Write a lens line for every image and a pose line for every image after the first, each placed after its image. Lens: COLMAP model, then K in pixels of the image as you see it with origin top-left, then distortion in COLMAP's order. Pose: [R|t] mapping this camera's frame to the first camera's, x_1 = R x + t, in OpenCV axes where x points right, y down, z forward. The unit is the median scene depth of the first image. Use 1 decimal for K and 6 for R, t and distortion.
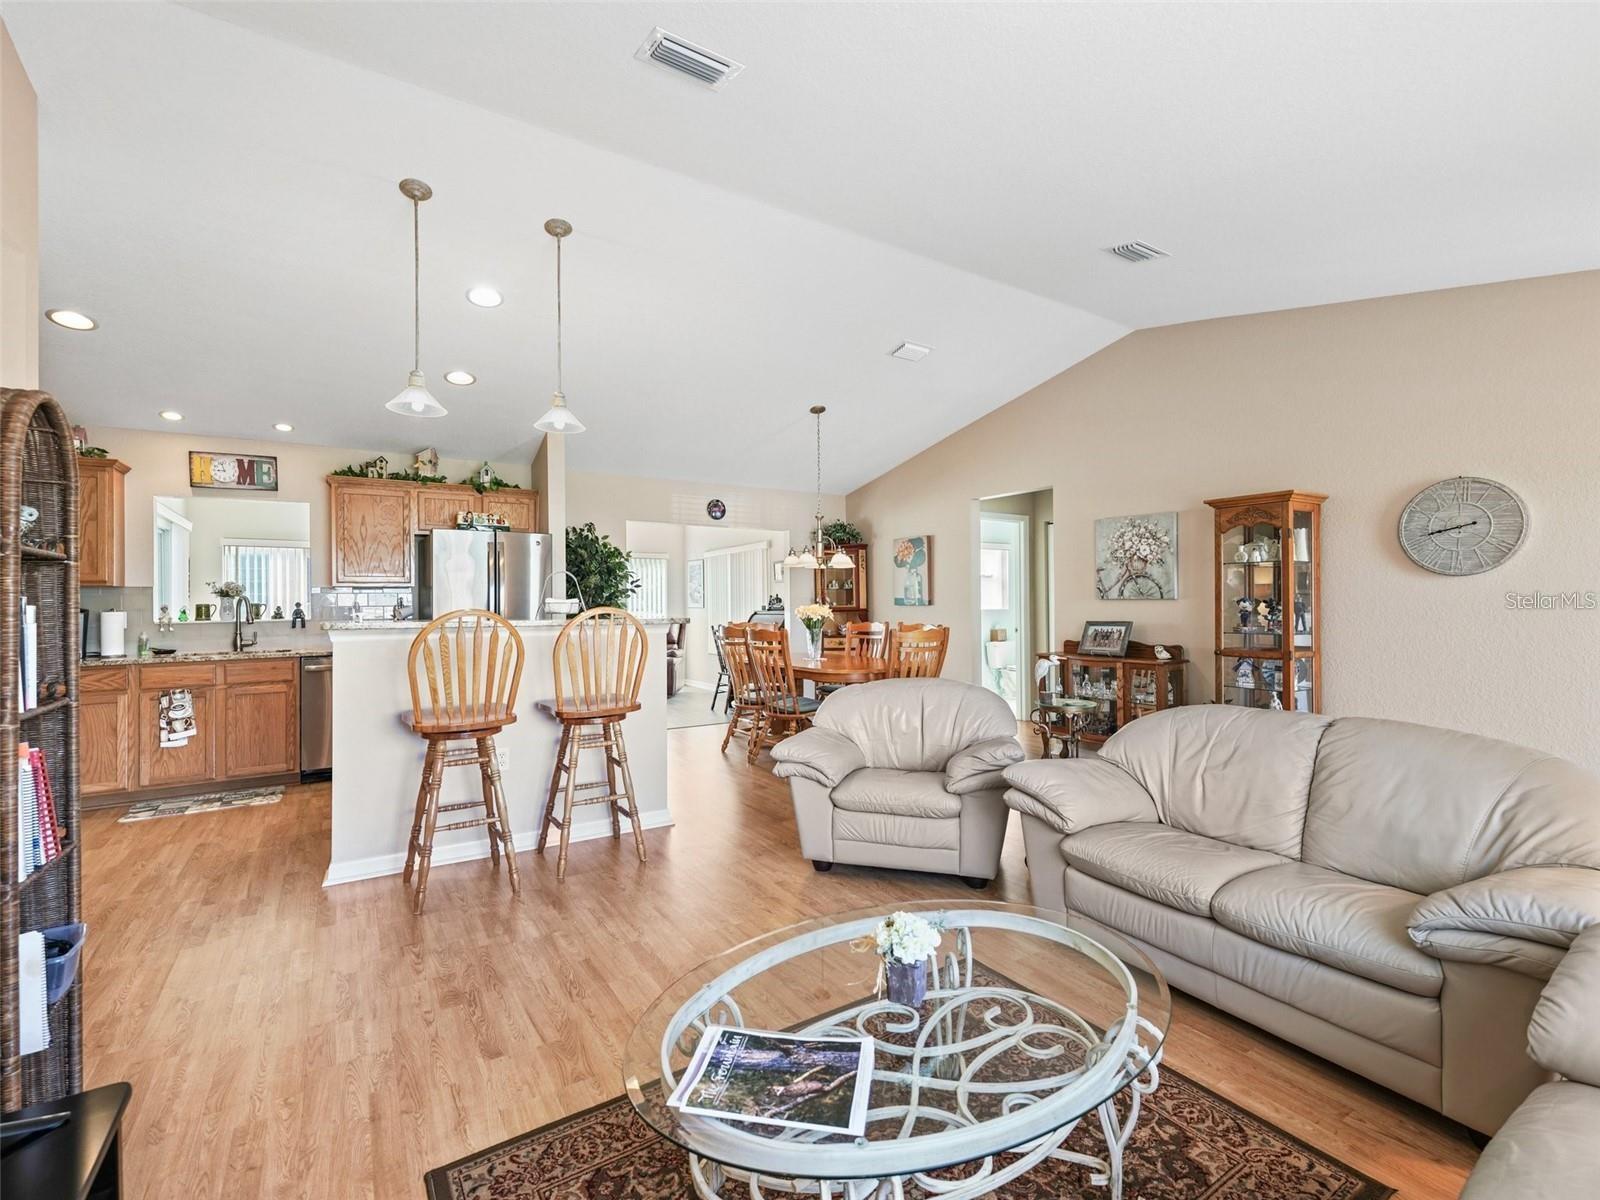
lens RADIAL K [[712.0, 0, 794.6], [0, 712.0, 598.2], [0, 0, 1]] dist [0.002882, 0.000189]
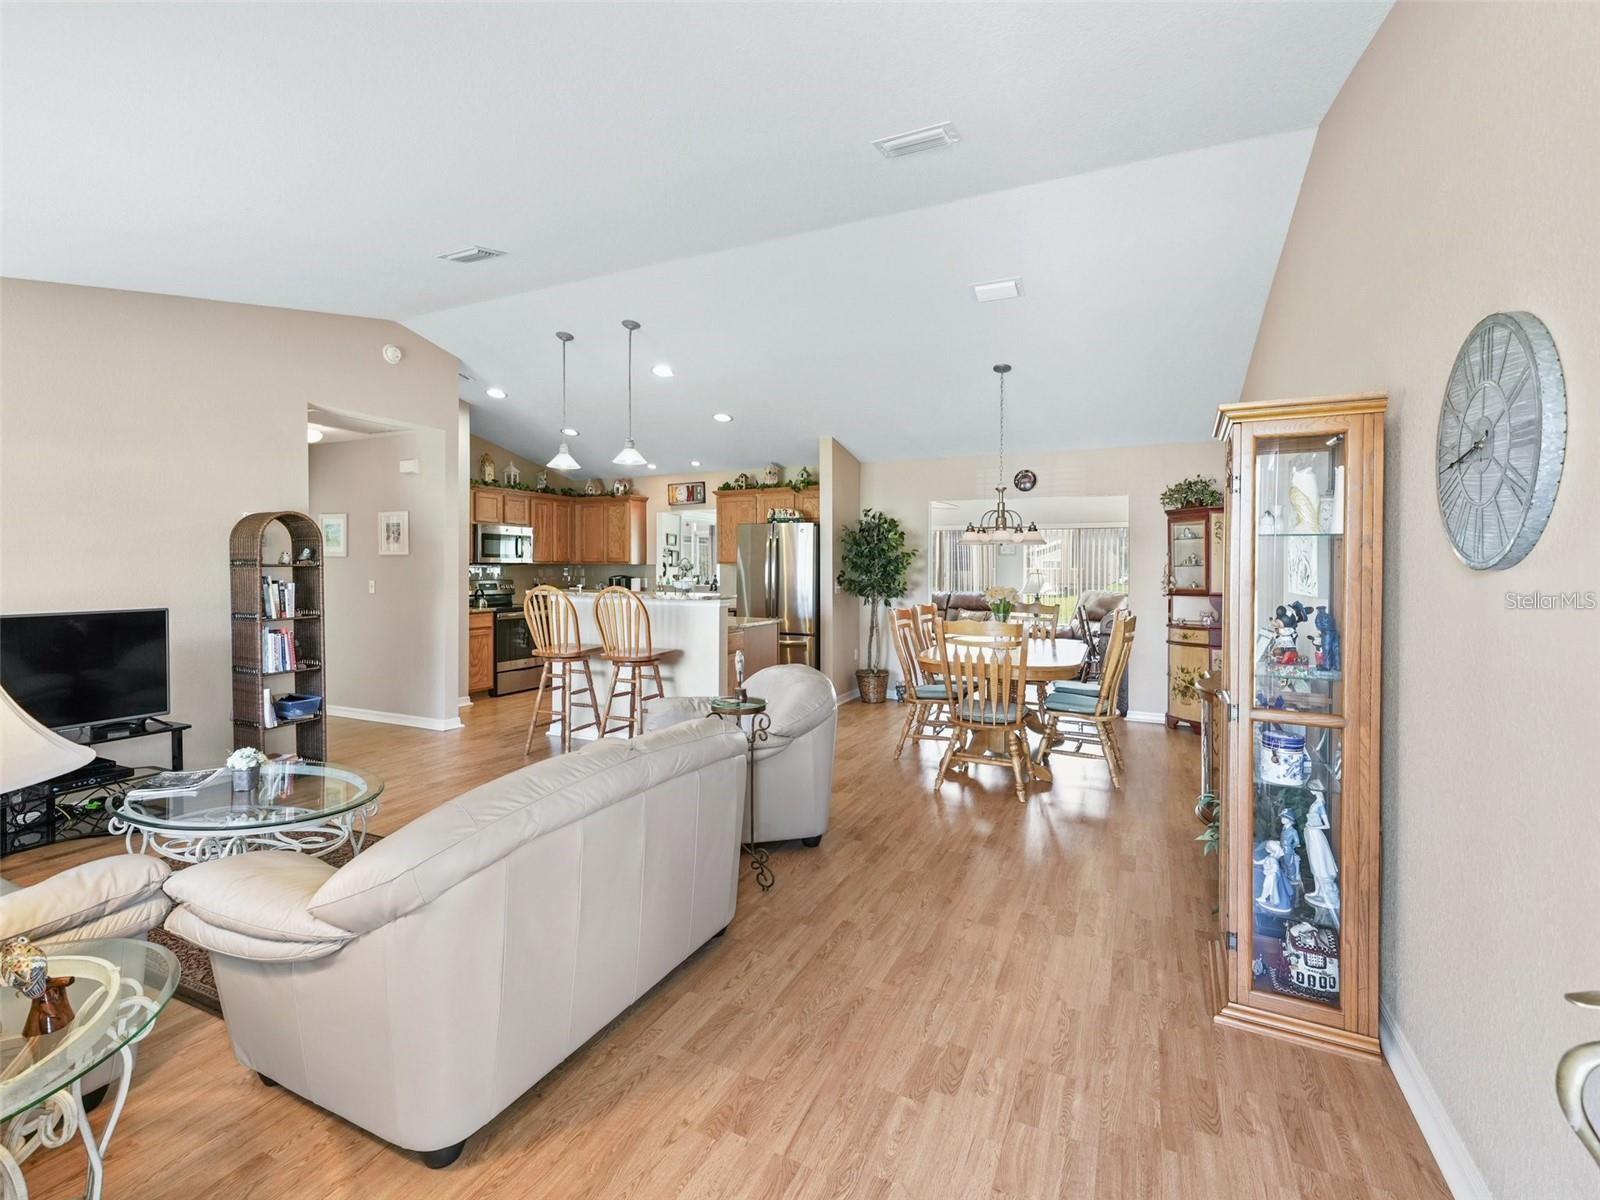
lens RADIAL K [[713.1, 0, 799.0], [0, 713.1, 580.5], [0, 0, 1]] dist [0.001622, 0.000092]
pose [[0.537055, 0.025991, -0.843146, 0.735583], [-0.004715, 0.999602, 0.027810, -0.025668], [0.843534, -0.010960, 0.536964, 0.339279]]
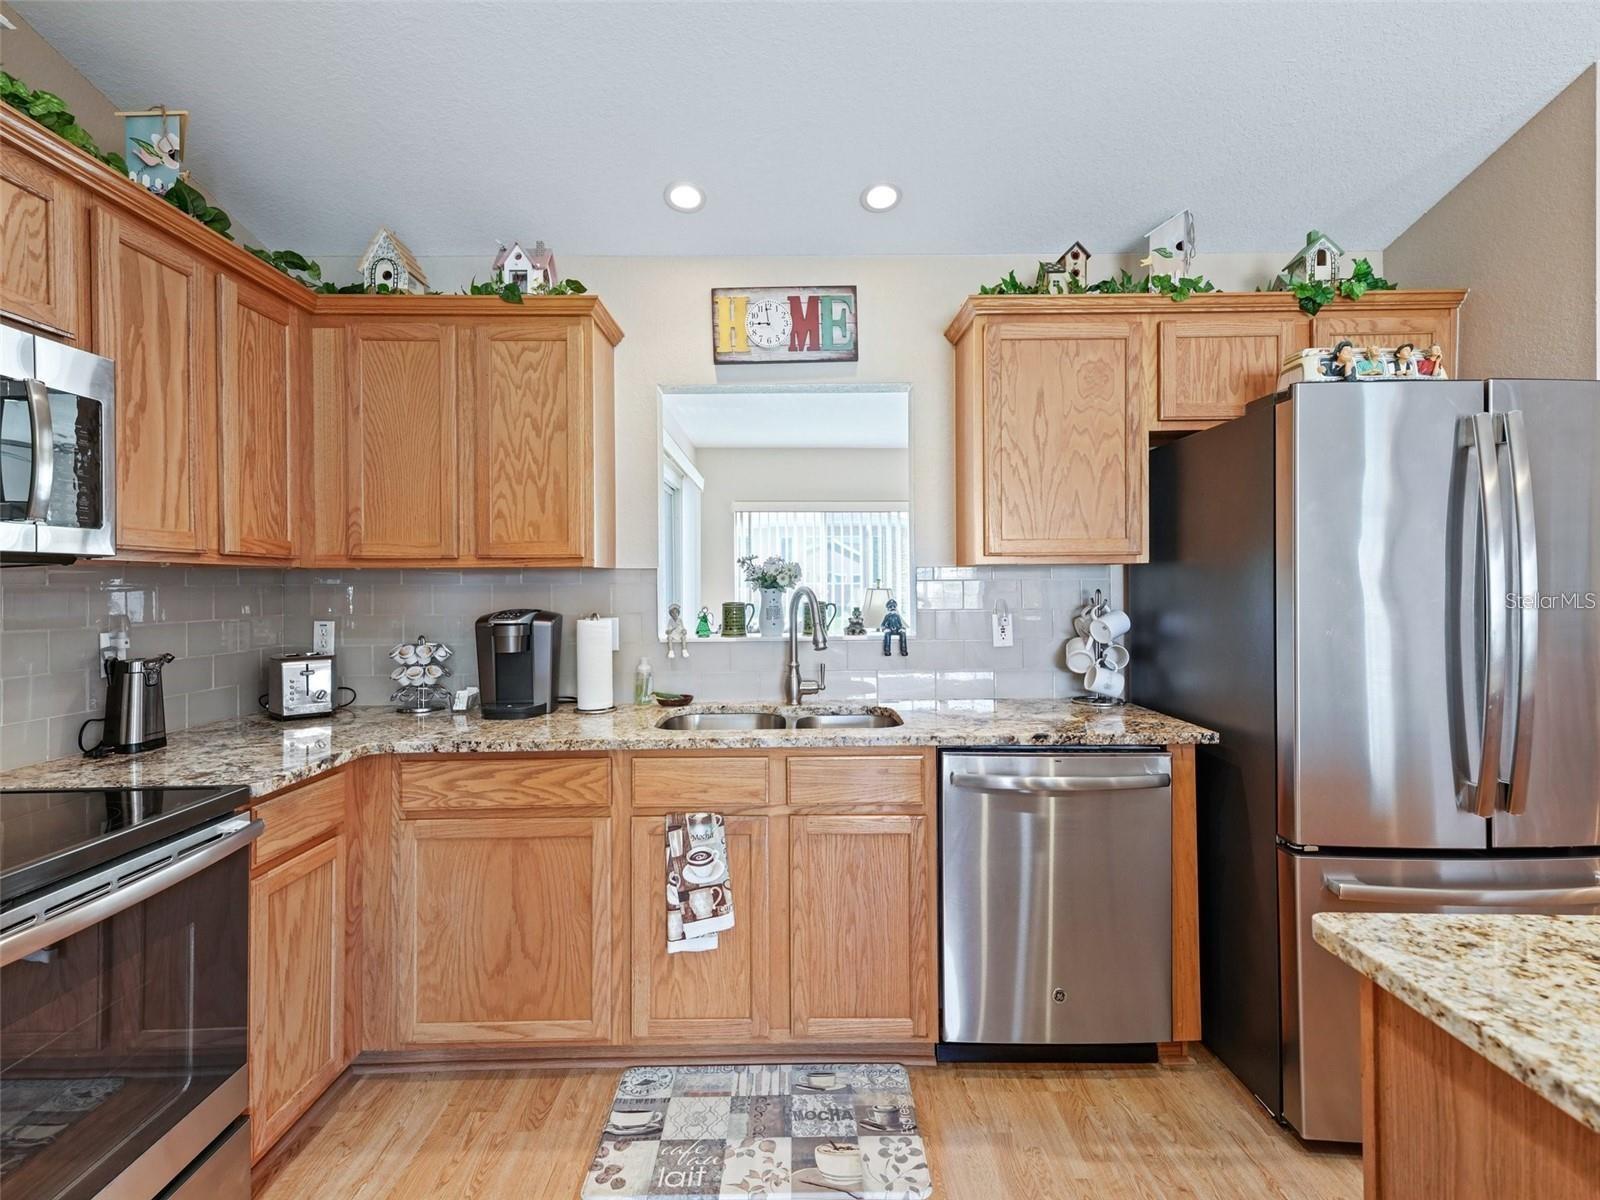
lens RADIAL K [[766.4, 0, 800.9], [0, 766.4, 586.2], [0, 0, 1]] dist [0.018333, -0.000426]
pose [[0.847887, 0.005247, -0.530151, -0.504363], [0.001038, 0.999933, 0.011556, -0.009137], [0.530176, -0.010348, 0.847824, 0.570378]]
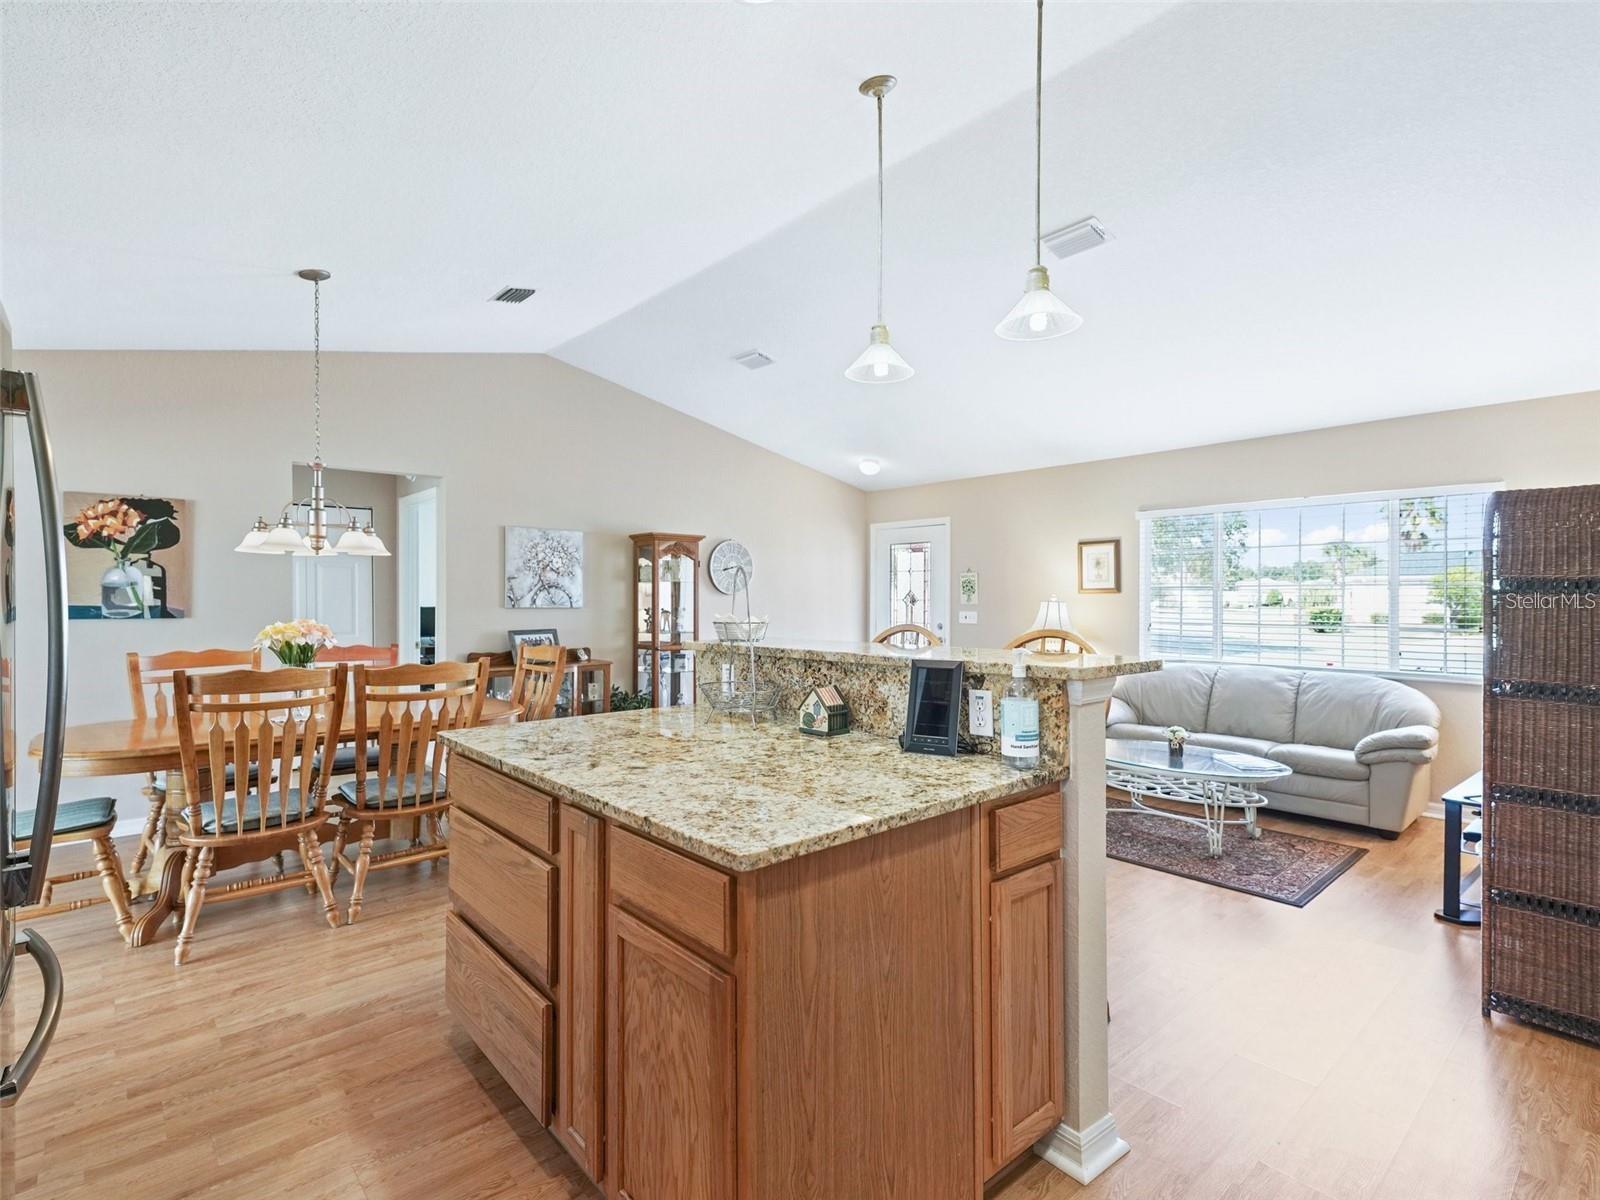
lens RADIAL K [[792.3, 0, 800.0], [0, 792.3, 600.0], [0, 0, 1]] dist [0.014461, -0.000368]
pose [[-0.159784, 0.004850, 0.987140, -0.732624], [-0.005343, 0.999969, -0.005778, -0.005315], [-0.987138, -0.006198, -0.159753, 0.803584]]
